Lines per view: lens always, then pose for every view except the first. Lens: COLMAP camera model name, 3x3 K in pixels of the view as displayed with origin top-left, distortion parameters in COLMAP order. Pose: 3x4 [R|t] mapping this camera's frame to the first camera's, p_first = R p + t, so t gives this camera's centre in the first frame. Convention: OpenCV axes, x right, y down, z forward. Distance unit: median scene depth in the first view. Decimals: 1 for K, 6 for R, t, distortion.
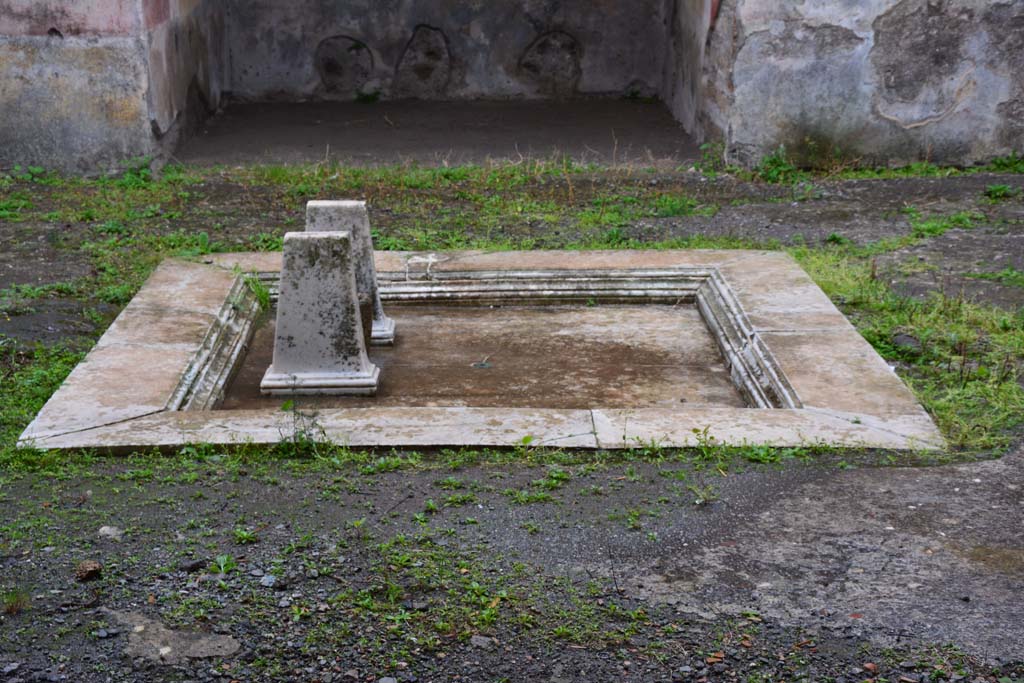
lens RADIAL K [[1711.9, 0, 504.1], [0, 1711.9, 315.0], [0, 0, 1]] dist [0.275768, 0.000000]
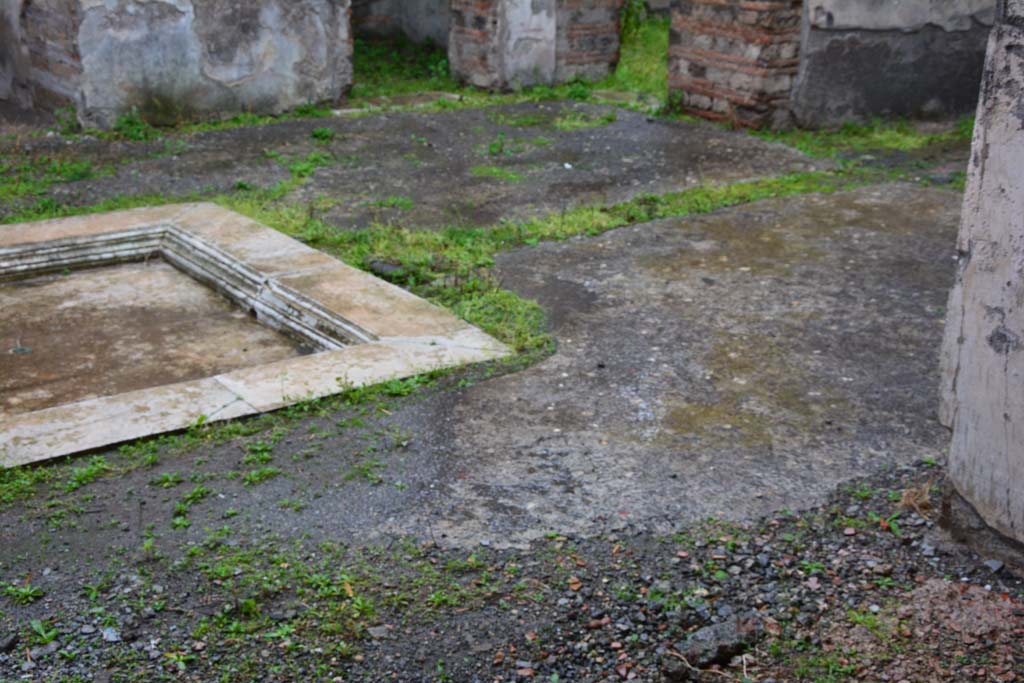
lens RADIAL K [[1297.9, 0, 505.2], [0, 1297.9, 334.9], [0, 0, 1]] dist [0.133394, 0.000000]
pose [[0.825266, -0.177089, 0.536261, -0.249835], [0.126512, 0.983402, 0.130056, -0.058366], [-0.550392, -0.039487, 0.833972, 0.226594]]
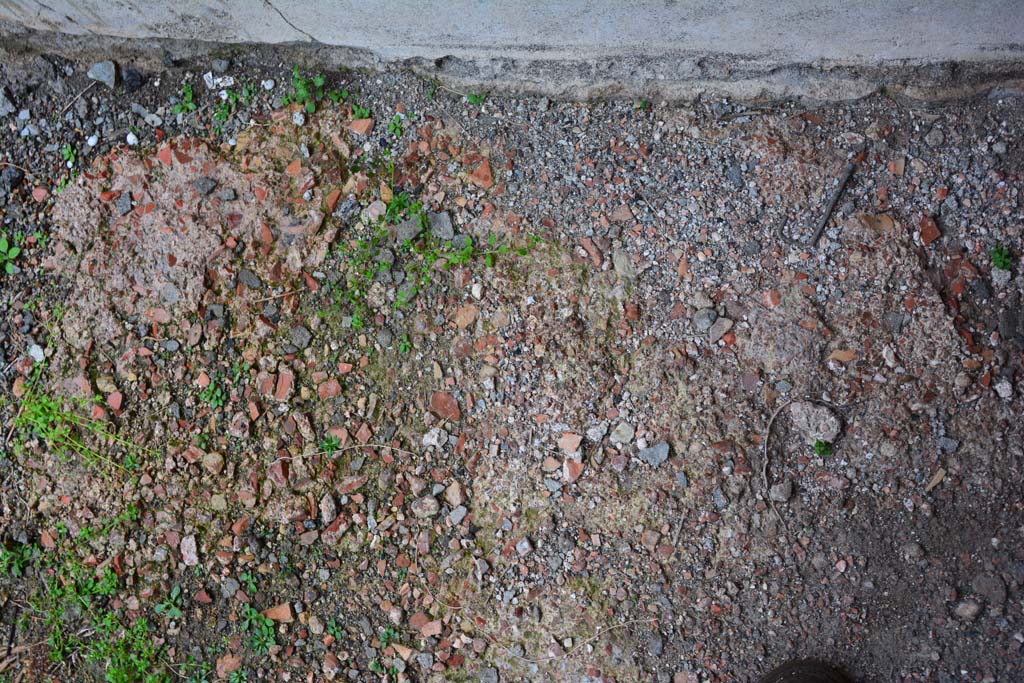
lens RADIAL K [[1060.7, 0, 509.4], [0, 1060.7, 341.8], [0, 0, 1]] dist [-0.022195, 0.000000]
pose [[0.106480, -0.983215, 0.148153, 0.158193], [0.387956, 0.178272, 0.904273, -0.030219], [-0.915506, -0.038811, 0.400427, 0.413425]]
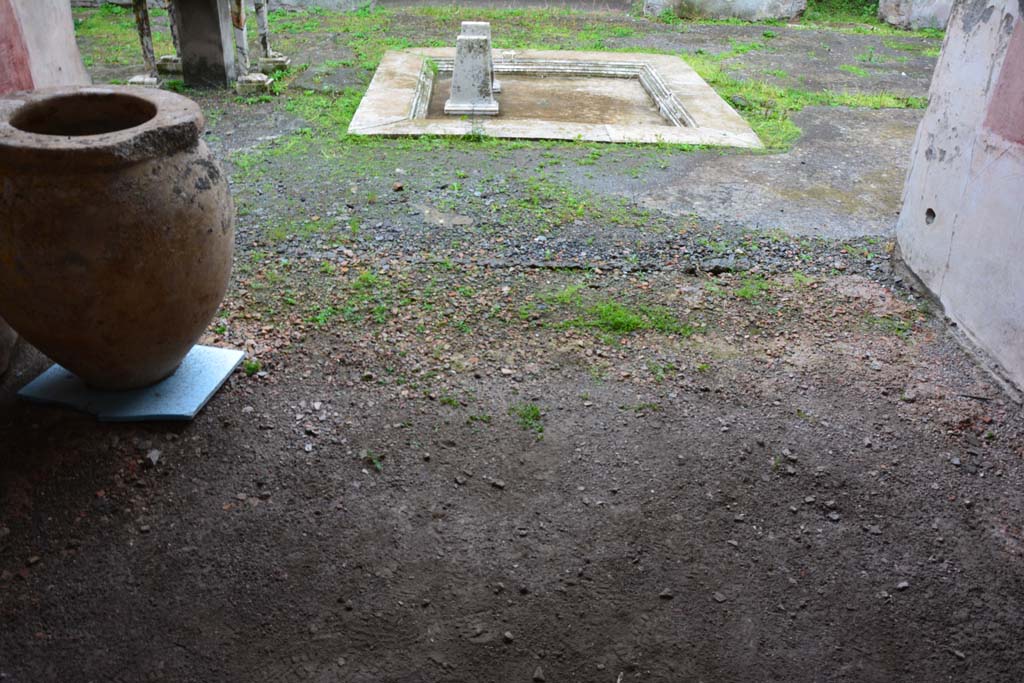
lens RADIAL K [[790.2, 0, 507.1], [0, 790.2, 337.5], [0, 0, 1]] dist [-0.161449, 0.116264]
pose [[0.999515, 0.023646, 0.020281, -0.090552], [-0.028696, 0.952250, 0.303967, 0.016828], [-0.012125, -0.304402, 0.952467, -0.013128]]
